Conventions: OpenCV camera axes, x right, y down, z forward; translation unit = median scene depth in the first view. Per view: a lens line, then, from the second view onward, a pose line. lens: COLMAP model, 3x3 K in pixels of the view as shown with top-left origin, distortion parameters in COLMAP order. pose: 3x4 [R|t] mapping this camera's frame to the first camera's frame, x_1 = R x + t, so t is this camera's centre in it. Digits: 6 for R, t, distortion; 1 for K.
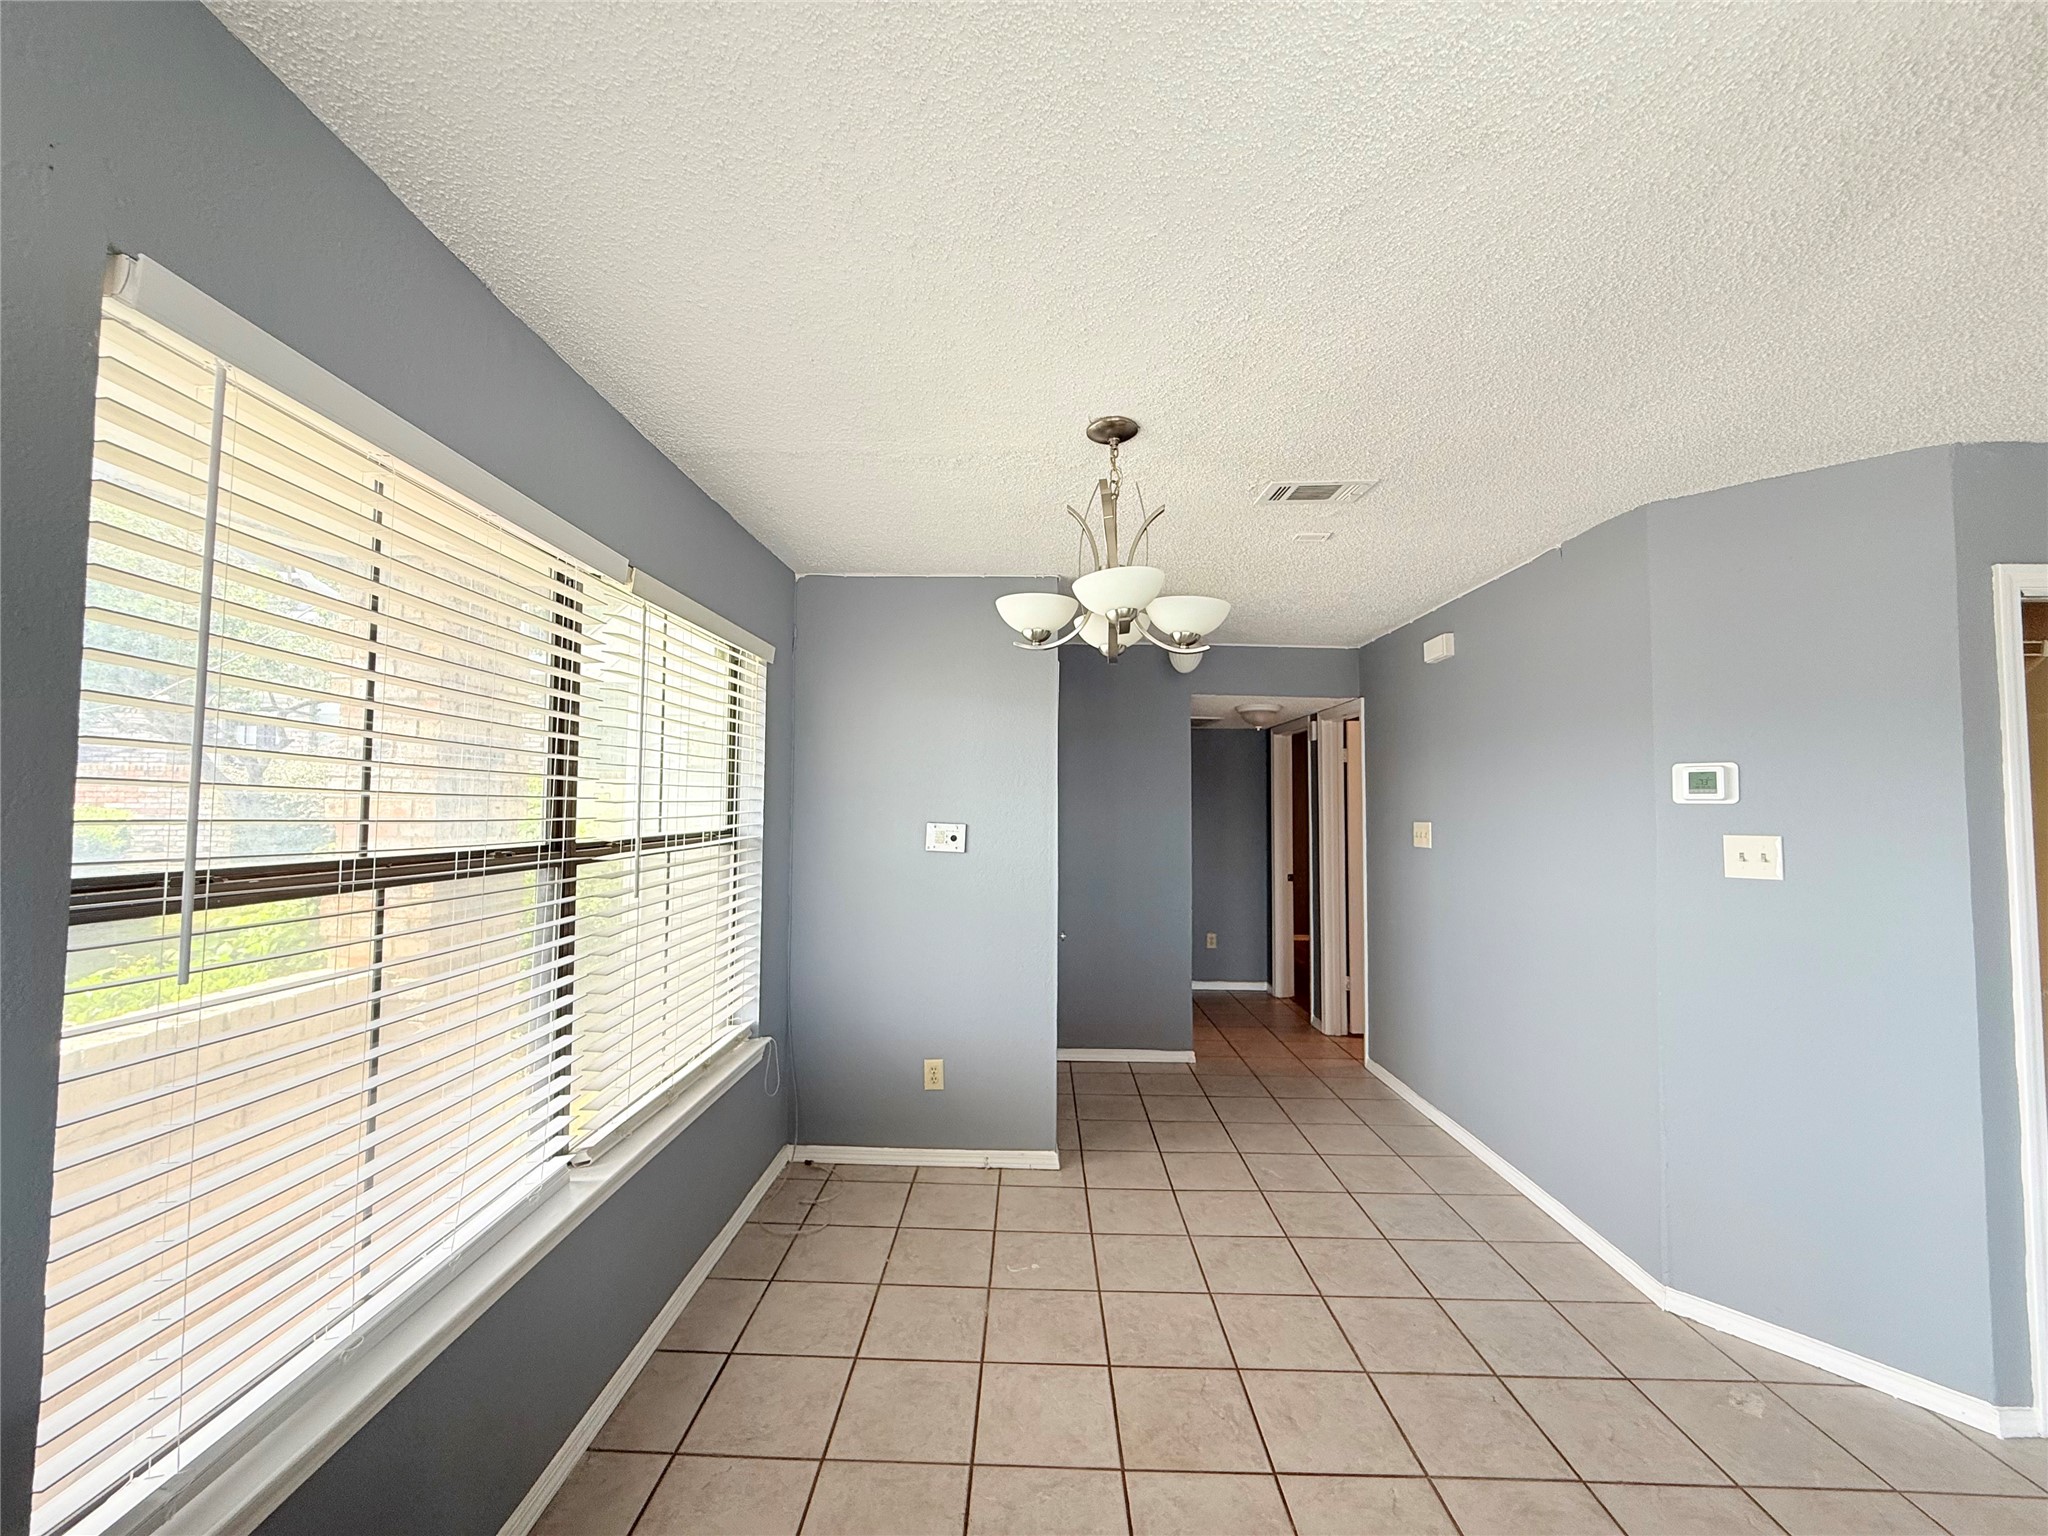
lens RADIAL K [[817.6, 0, 1015.4], [0, 817.6, 768.5], [0, 0, 1]] dist [0.000270, 0.000082]
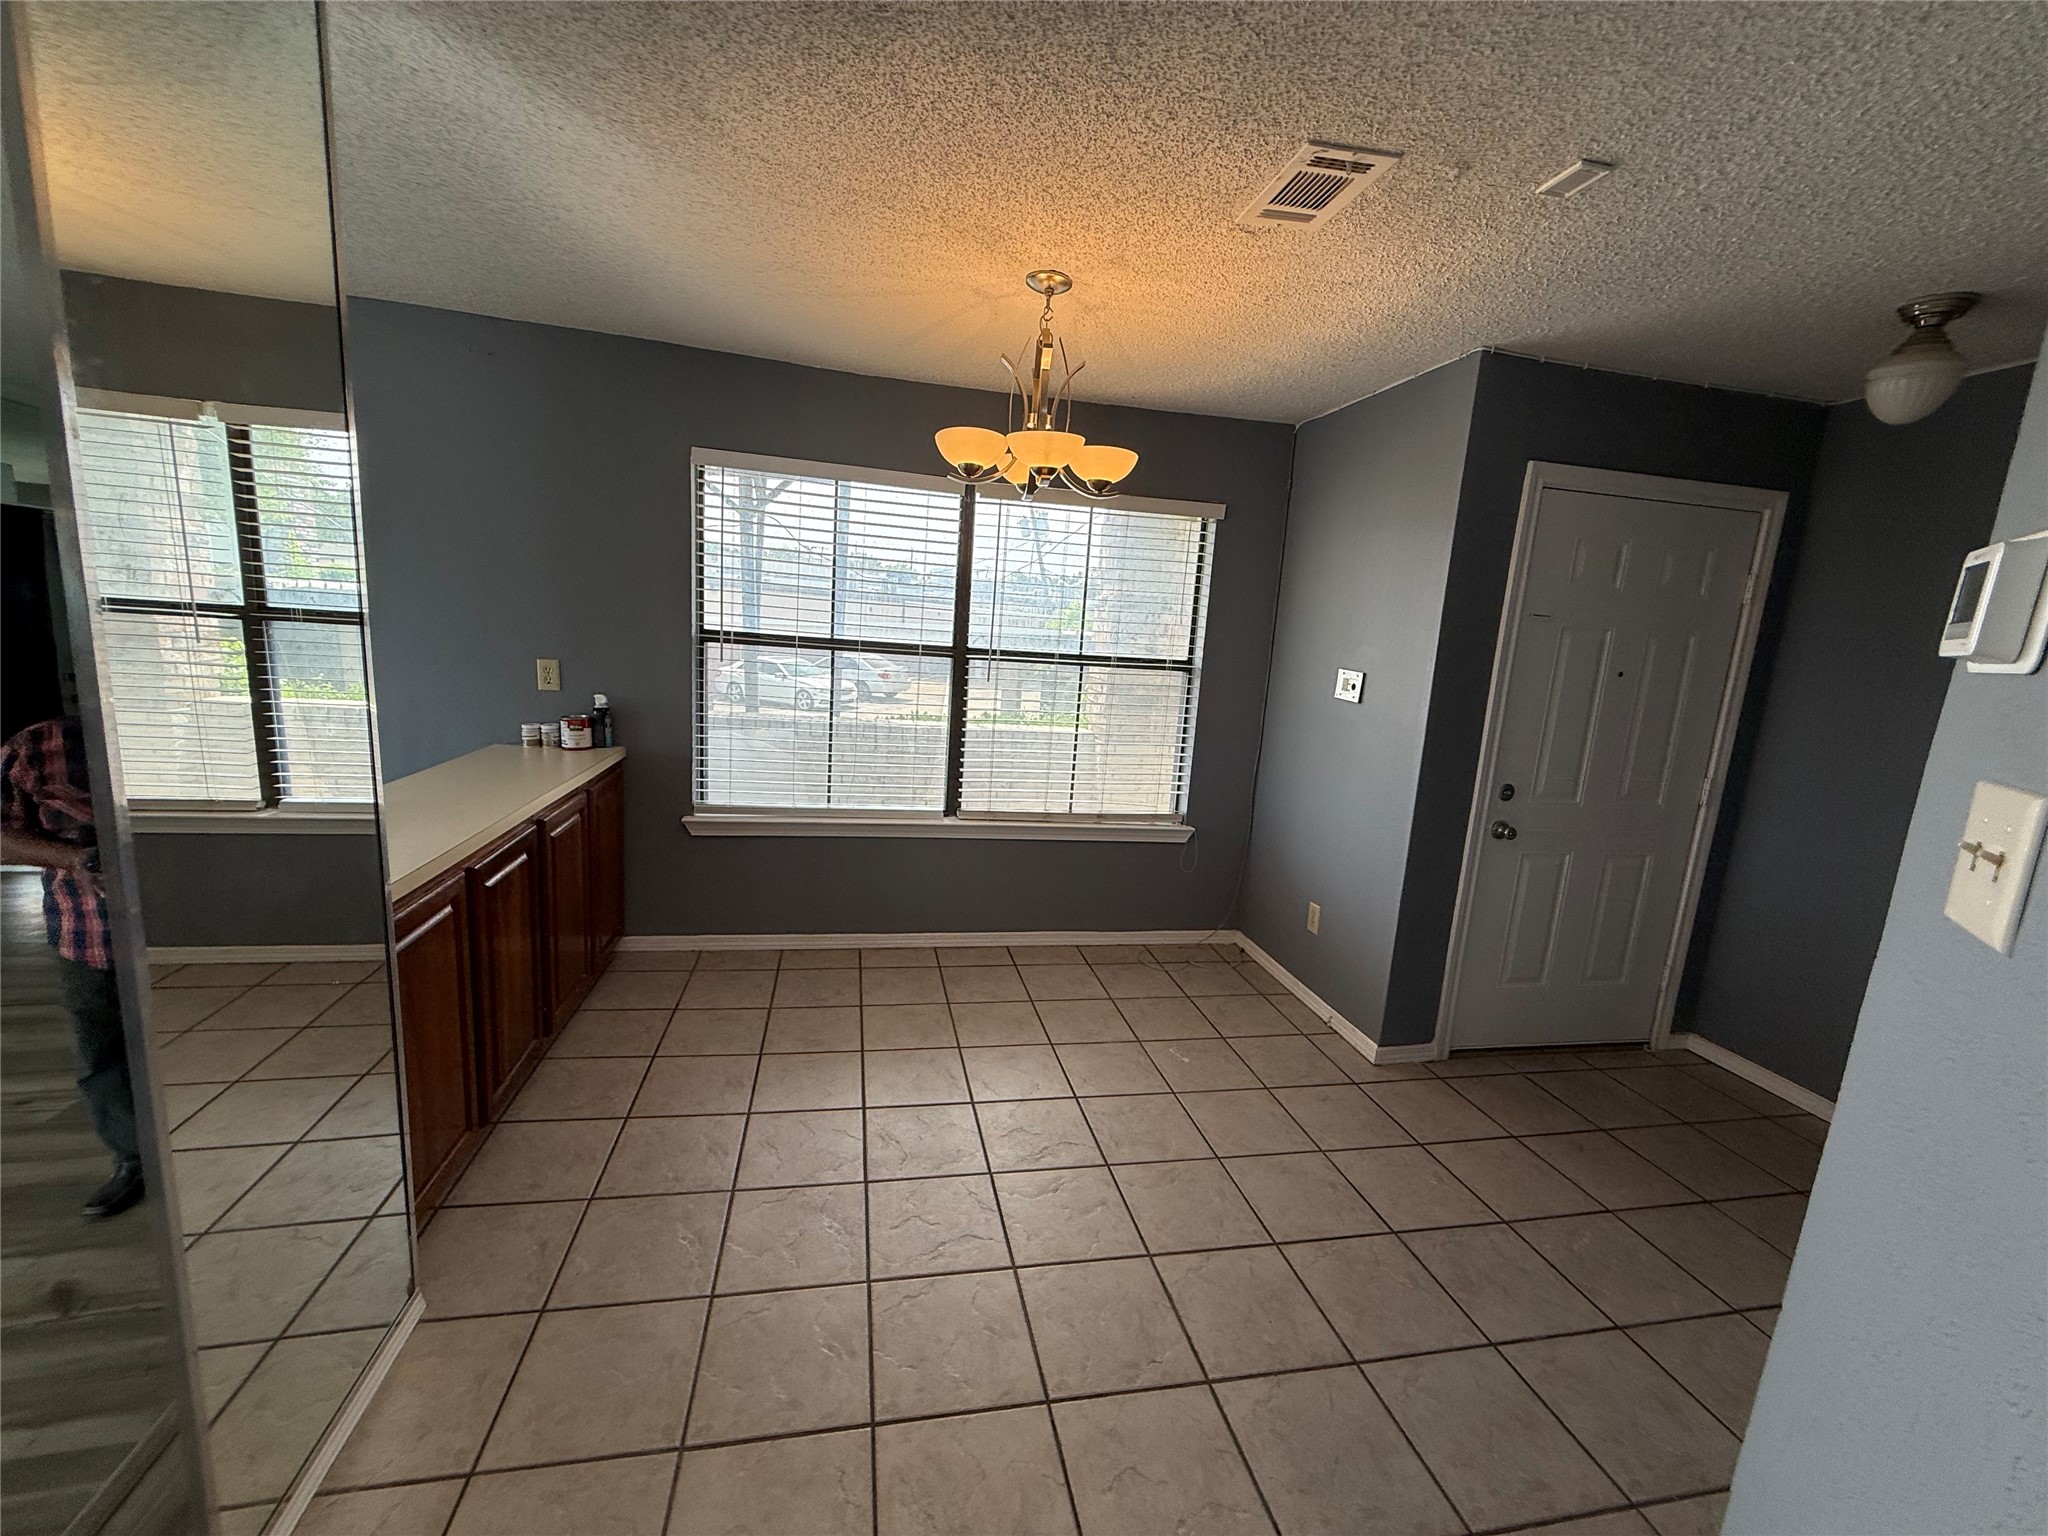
lens RADIAL K [[817.6, 0, 1015.4], [0, 817.6, 768.5], [0, 0, 1]] dist [0.000270, 0.000082]
pose [[0.215089, 0.173857, -0.960995, 0.800648], [-0.020397, 0.984611, 0.173564, 0.024250], [0.976381, -0.017730, 0.215325, 0.443727]]
